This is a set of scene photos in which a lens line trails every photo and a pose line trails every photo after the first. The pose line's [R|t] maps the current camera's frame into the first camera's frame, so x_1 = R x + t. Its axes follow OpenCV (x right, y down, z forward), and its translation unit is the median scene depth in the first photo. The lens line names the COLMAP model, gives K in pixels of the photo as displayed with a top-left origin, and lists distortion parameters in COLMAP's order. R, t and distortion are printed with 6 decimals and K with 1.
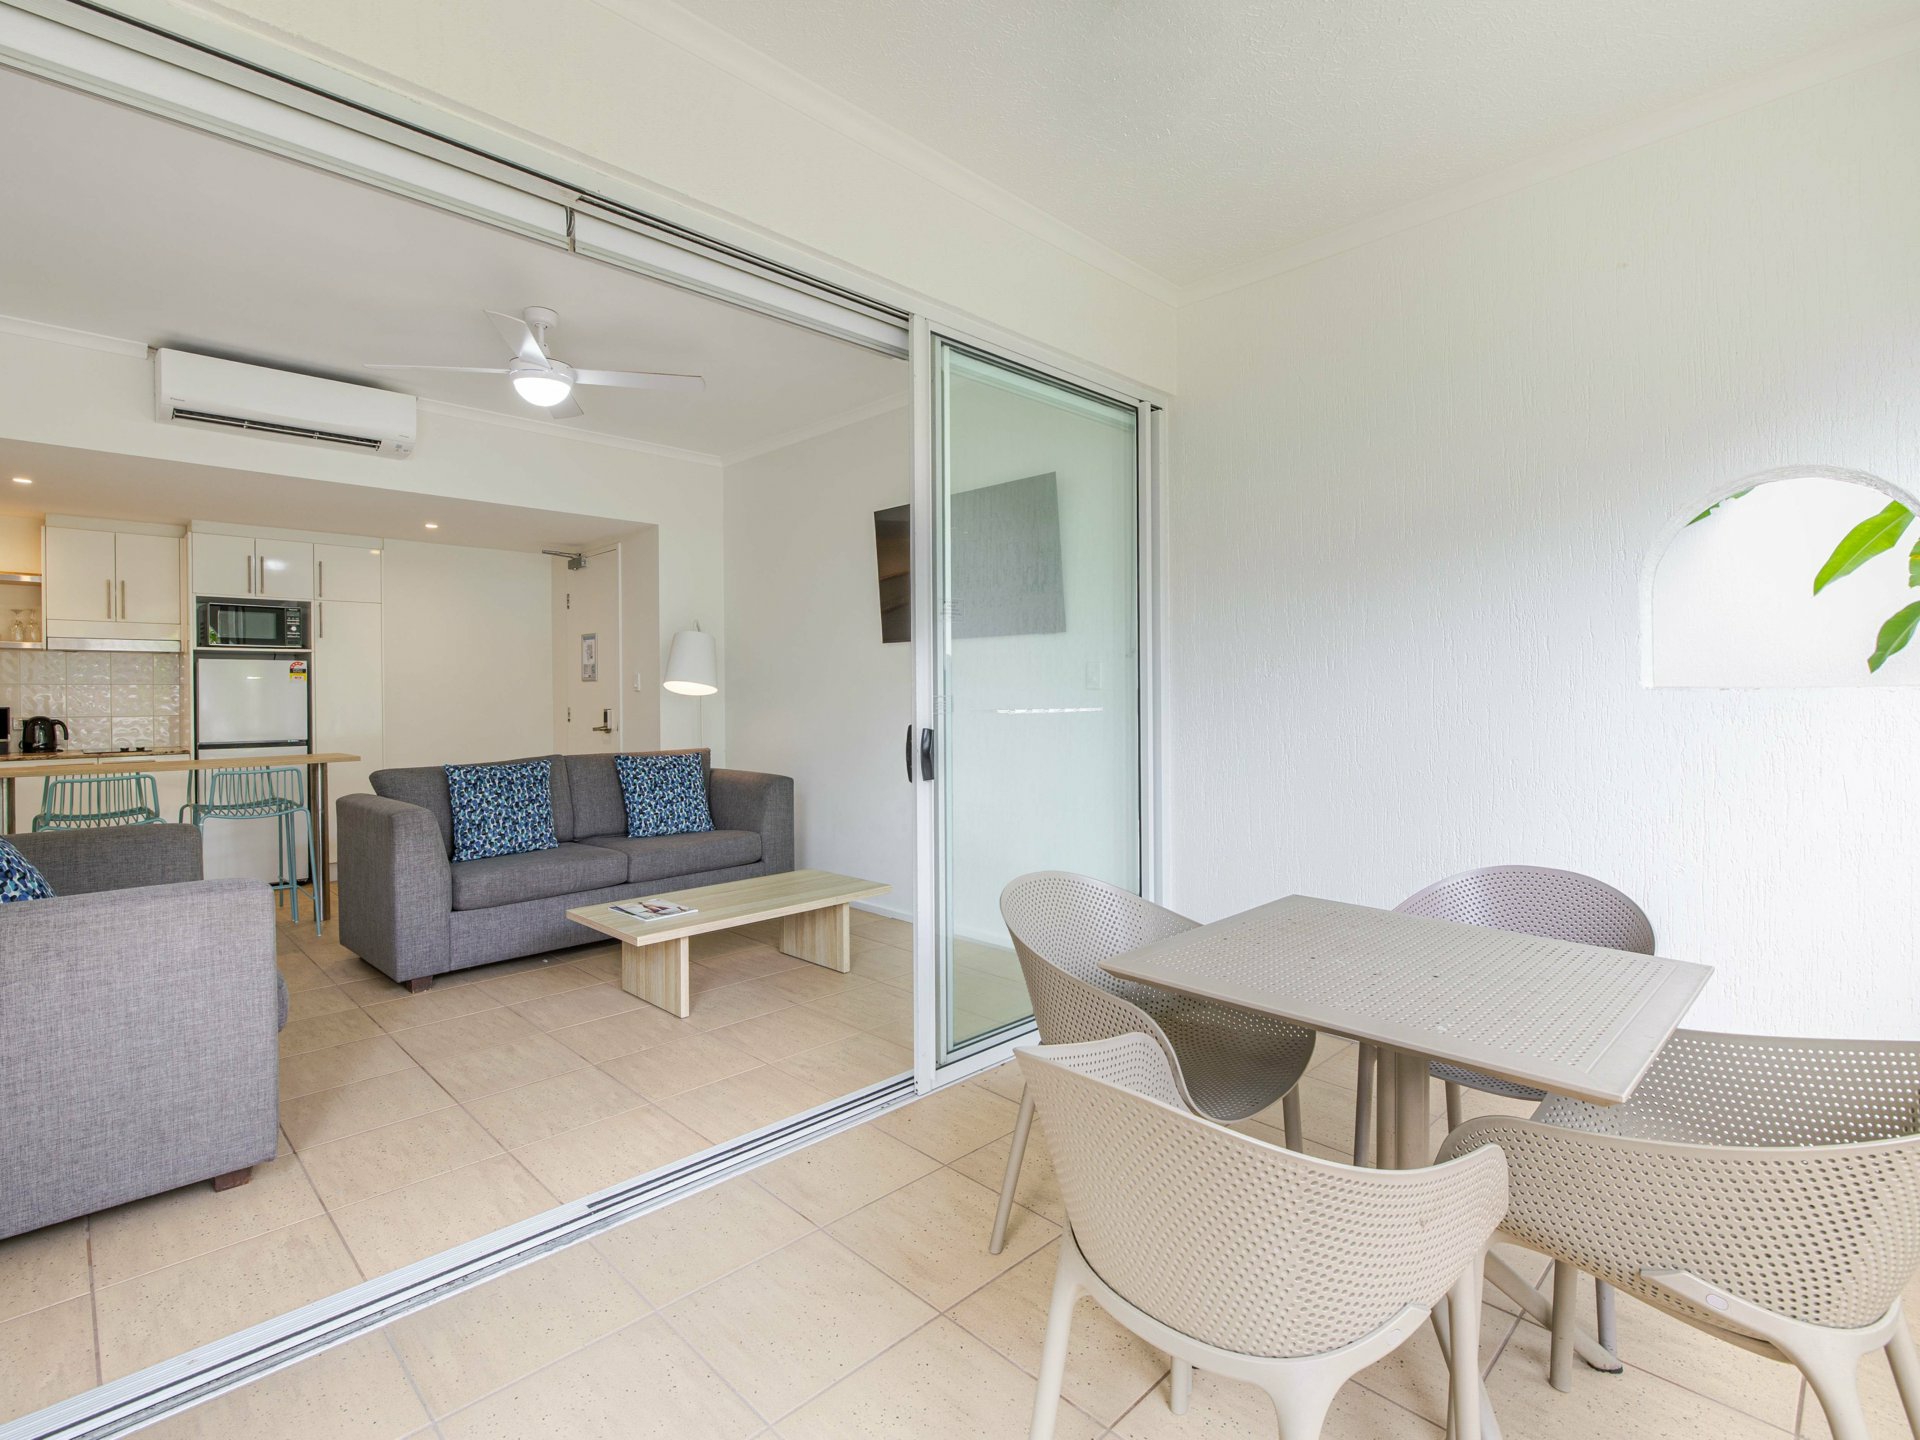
lens RADIAL K [[950.7, 0, 957.4], [0, 950.7, 673.8], [0, 0, 1]] dist [0.001336, -0.000243]
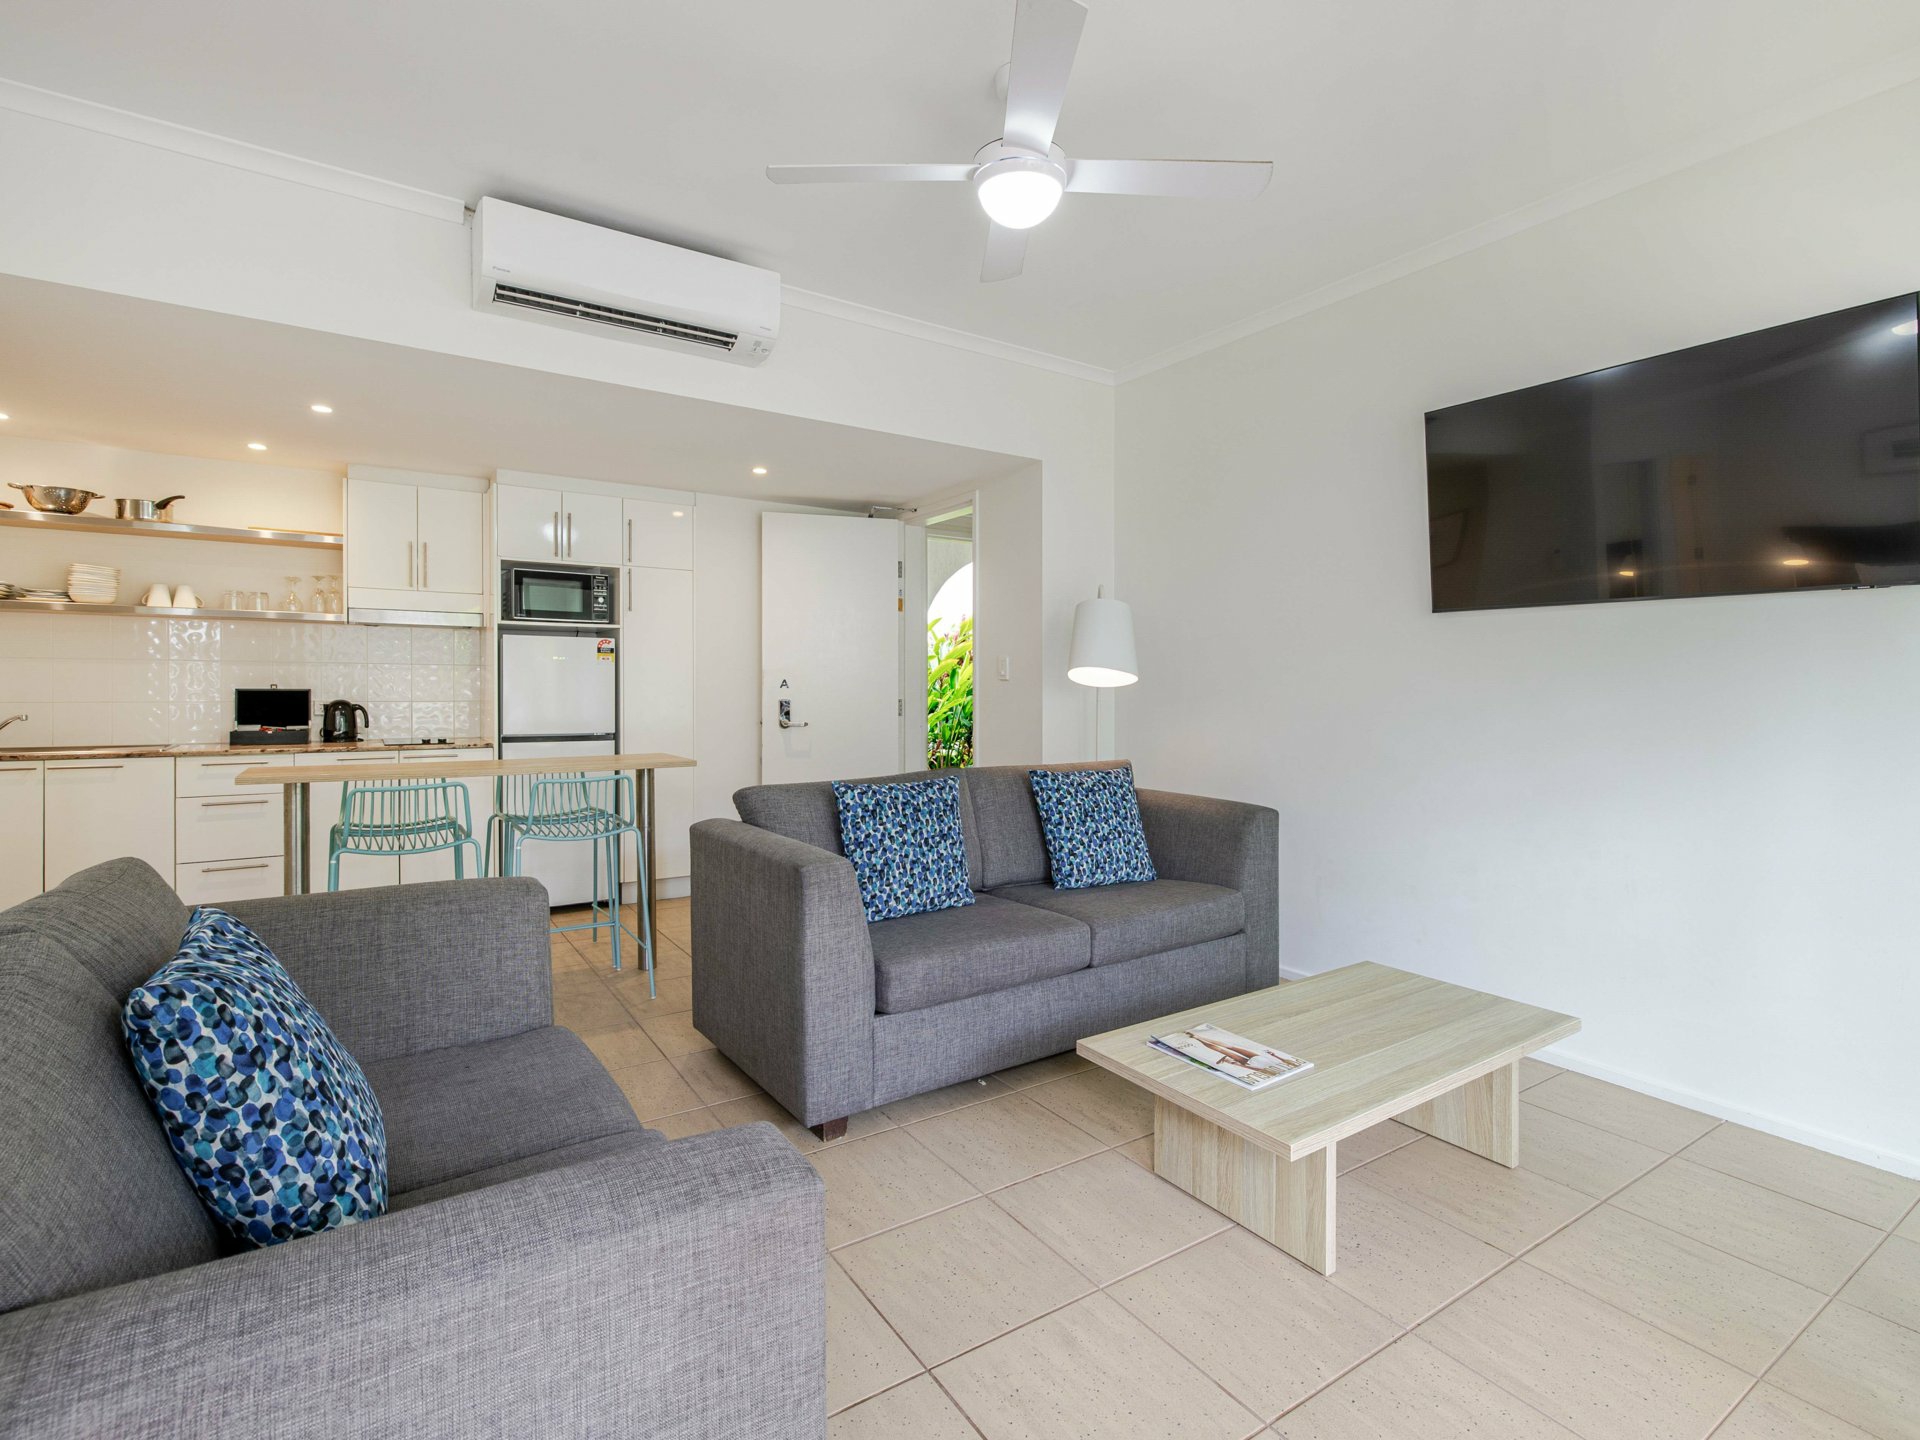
lens RADIAL K [[939.3, 0, 954.9], [0, 939.3, 672.8], [0, 0, 1]] dist [0.000142, -0.000181]
pose [[0.981244, 0.011942, -0.192401, -0.277540], [-0.010543, 0.999910, 0.008293, 0.007688], [0.192483, -0.006109, 0.981281, 0.296757]]
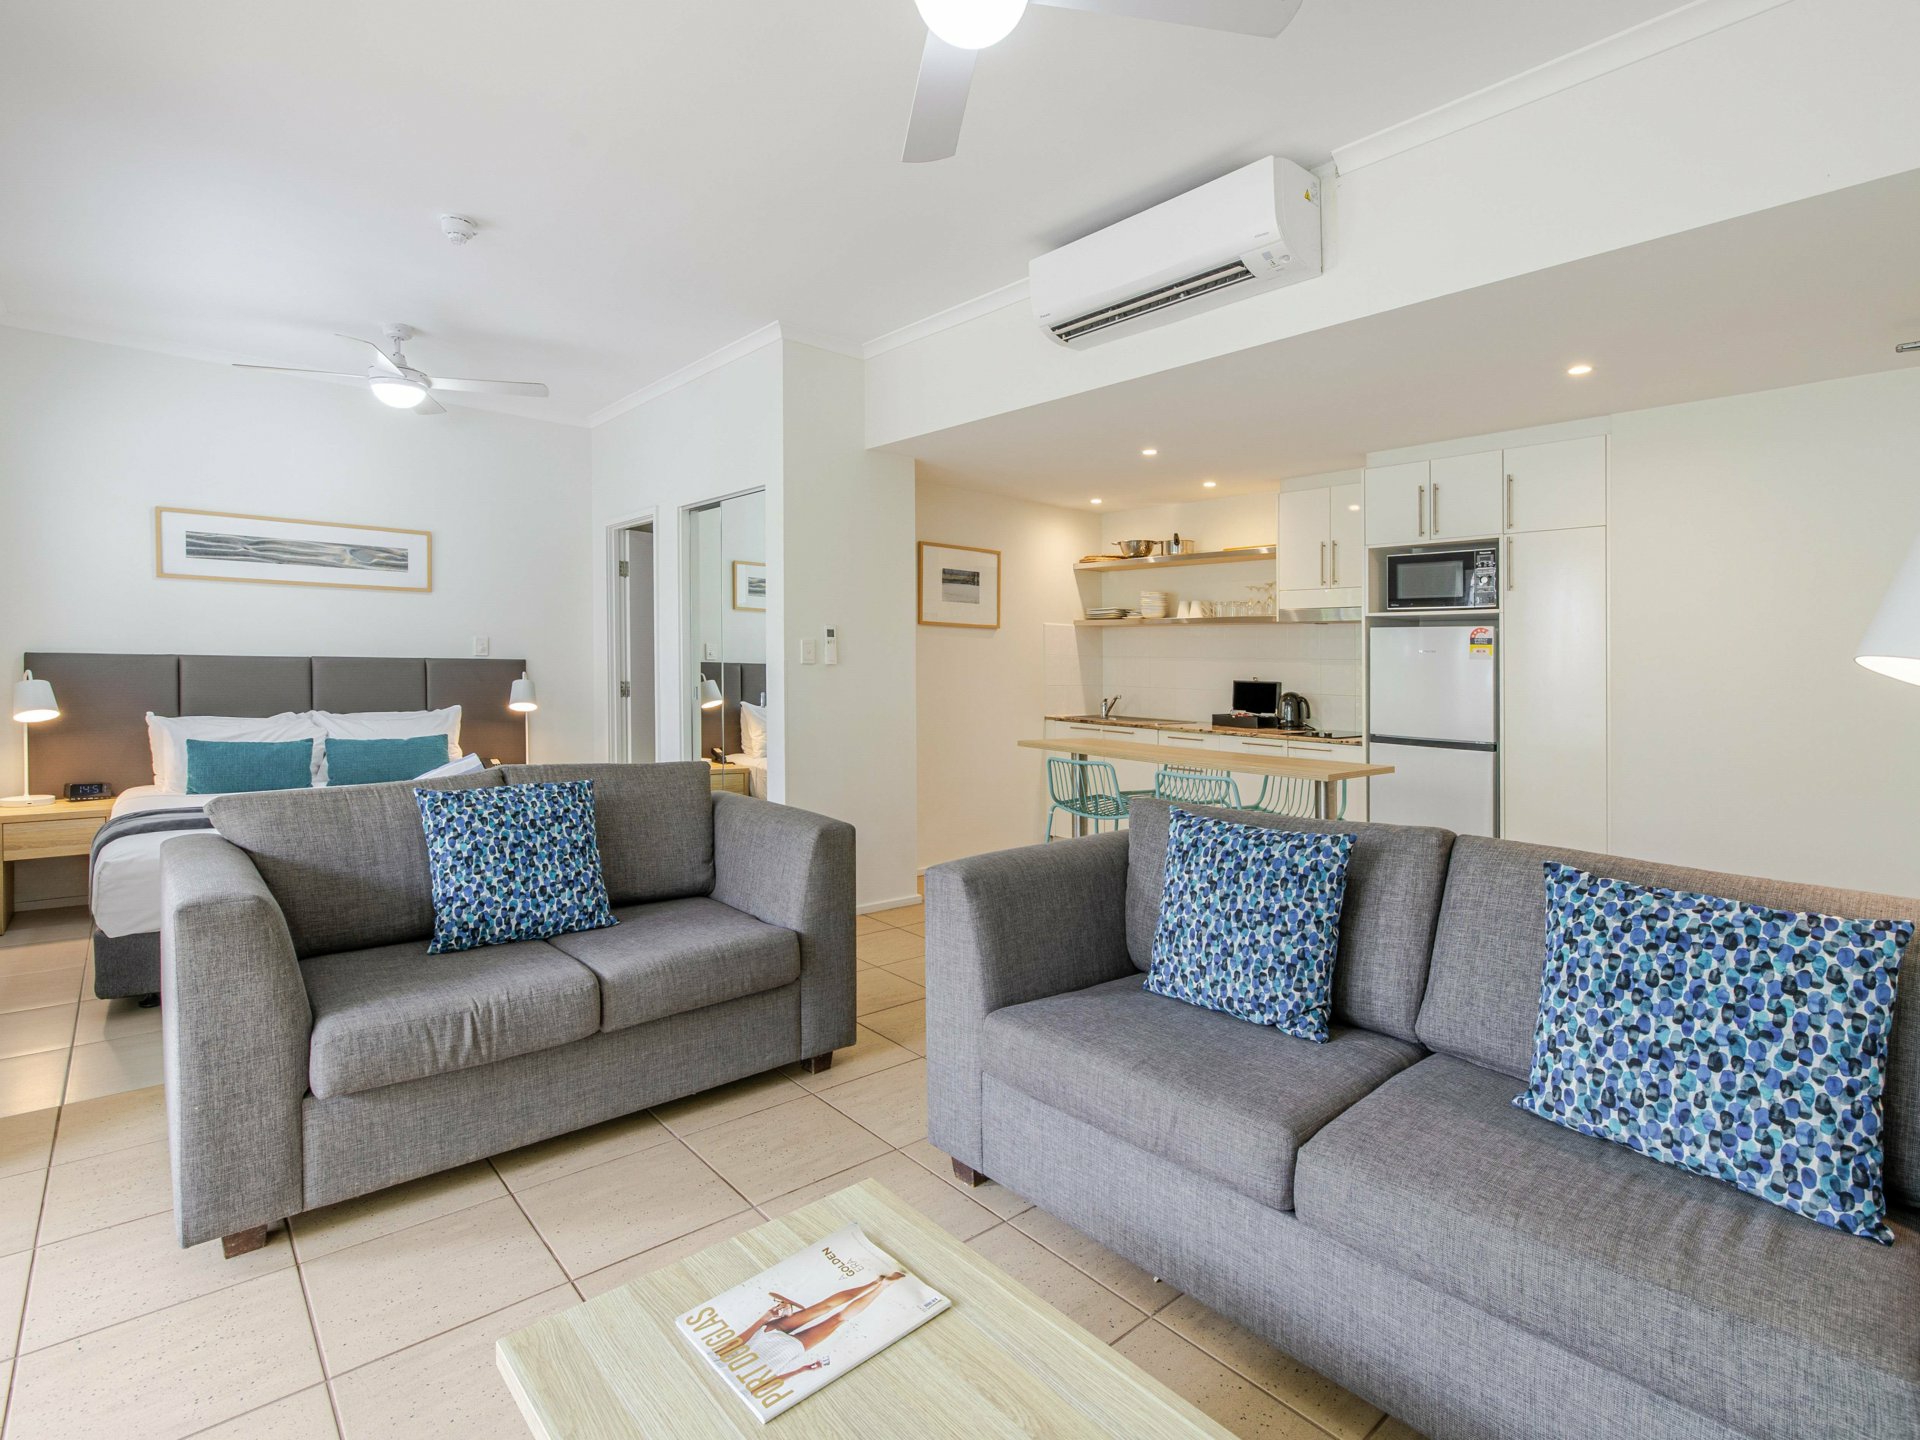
lens RADIAL K [[939.3, 0, 954.9], [0, 939.3, 672.8], [0, 0, 1]] dist [0.000142, -0.000181]
pose [[-0.060974, 0.019044, -0.997958, 0.007884], [0.002602, 0.999818, 0.018920, 0.006902], [0.998136, -0.001443, -0.061012, 0.788069]]
